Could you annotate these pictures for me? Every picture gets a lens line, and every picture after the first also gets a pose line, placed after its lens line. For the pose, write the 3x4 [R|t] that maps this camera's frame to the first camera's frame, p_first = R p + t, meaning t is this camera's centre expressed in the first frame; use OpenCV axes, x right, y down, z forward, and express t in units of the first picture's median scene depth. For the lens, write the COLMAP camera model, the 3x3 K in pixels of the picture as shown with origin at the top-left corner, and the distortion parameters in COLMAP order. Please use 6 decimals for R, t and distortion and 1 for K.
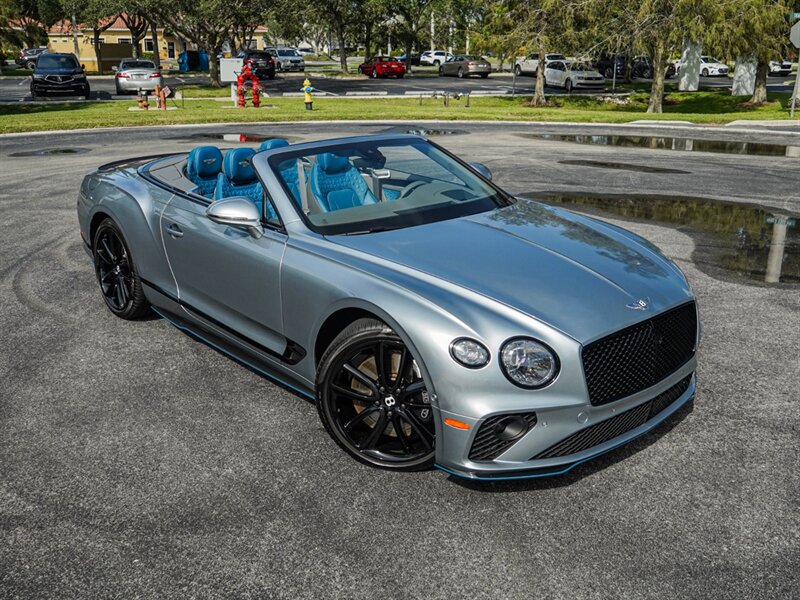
lens RADIAL K [[851.7, 0, 400.3], [0, 851.7, 275.5], [0, 0, 1]] dist [-0.024843, 0.008602]
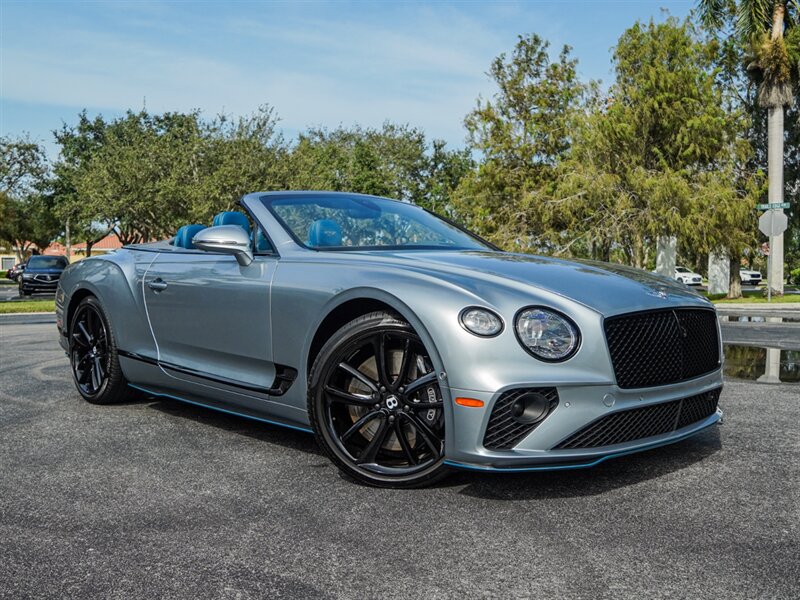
lens RADIAL K [[844.7, 0, 413.5], [0, 844.7, 321.0], [0, 0, 1]] dist [-0.015405, -0.006191]
pose [[0.999389, -0.006861, 0.034268, -0.019015], [0.014301, 0.974971, -0.221874, 0.259349], [-0.031888, 0.222228, 0.974473, 0.116323]]
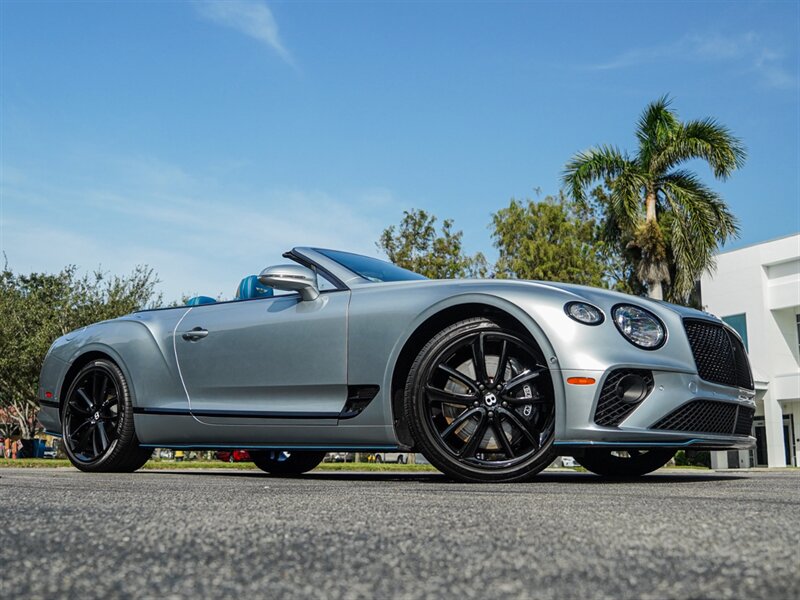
lens RADIAL K [[905.4, 0, 381.4], [0, 905.4, 271.9], [0, 0, 1]] dist [-0.081464, -0.000137]
pose [[0.984333, 0.045849, 0.170253, -0.309016], [0.042778, 0.874646, -0.482870, 0.502432], [-0.171051, 0.482588, 0.858982, 0.083153]]
